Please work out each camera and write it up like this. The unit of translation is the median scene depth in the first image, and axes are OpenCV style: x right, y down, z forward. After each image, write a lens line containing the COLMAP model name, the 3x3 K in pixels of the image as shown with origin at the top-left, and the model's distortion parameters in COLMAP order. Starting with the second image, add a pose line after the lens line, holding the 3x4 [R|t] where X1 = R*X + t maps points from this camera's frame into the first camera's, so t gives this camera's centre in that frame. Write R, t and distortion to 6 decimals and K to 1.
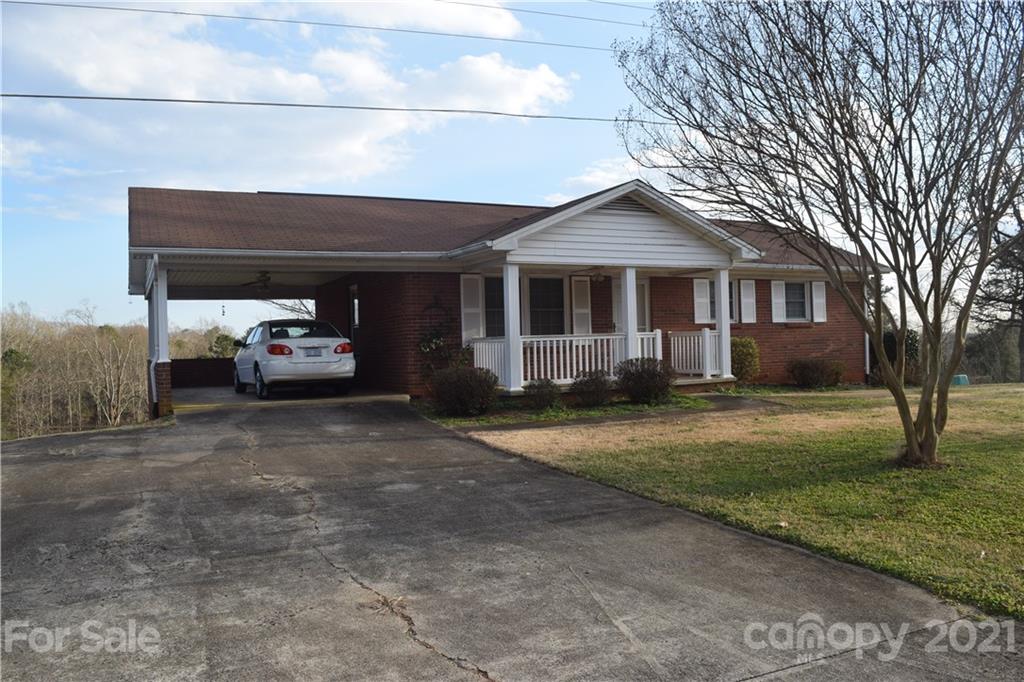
lens RADIAL K [[804.0, 0, 511.4], [0, 804.0, 340.9], [0, 0, 1]] dist [-0.096761, 0.023420]
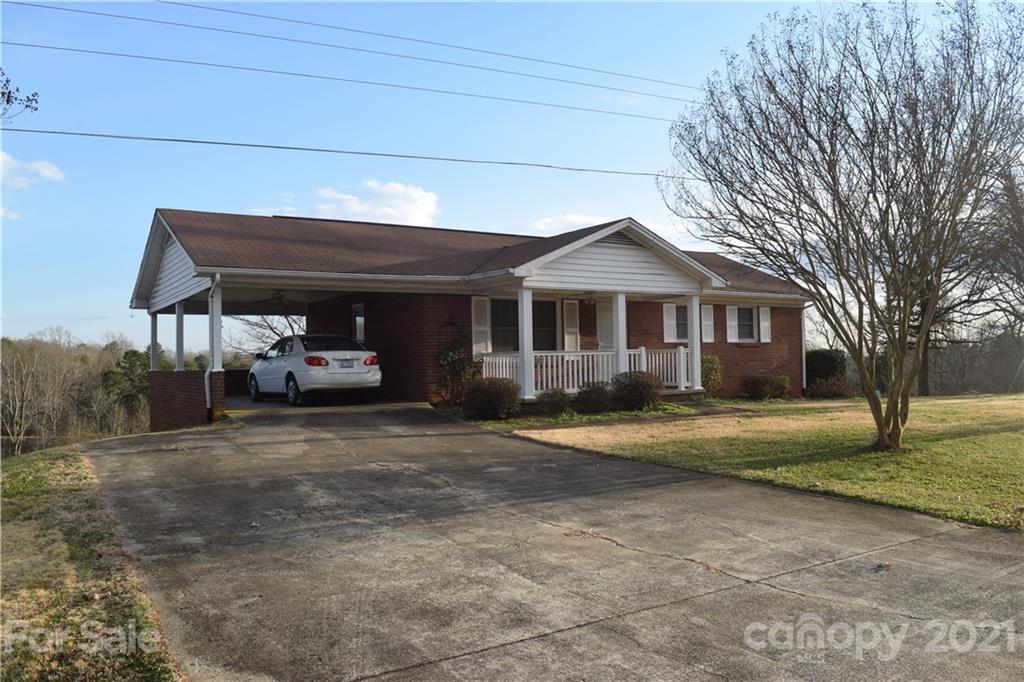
lens RADIAL K [[804.0, 0, 510.0], [0, 804.0, 344.2], [0, 0, 1]] dist [-0.096761, 0.023420]
pose [[0.993356, 0.010887, 0.114566, -0.139704], [-0.008615, 0.999757, -0.020303, 0.006978], [-0.114759, 0.019181, 0.993208, -0.127611]]
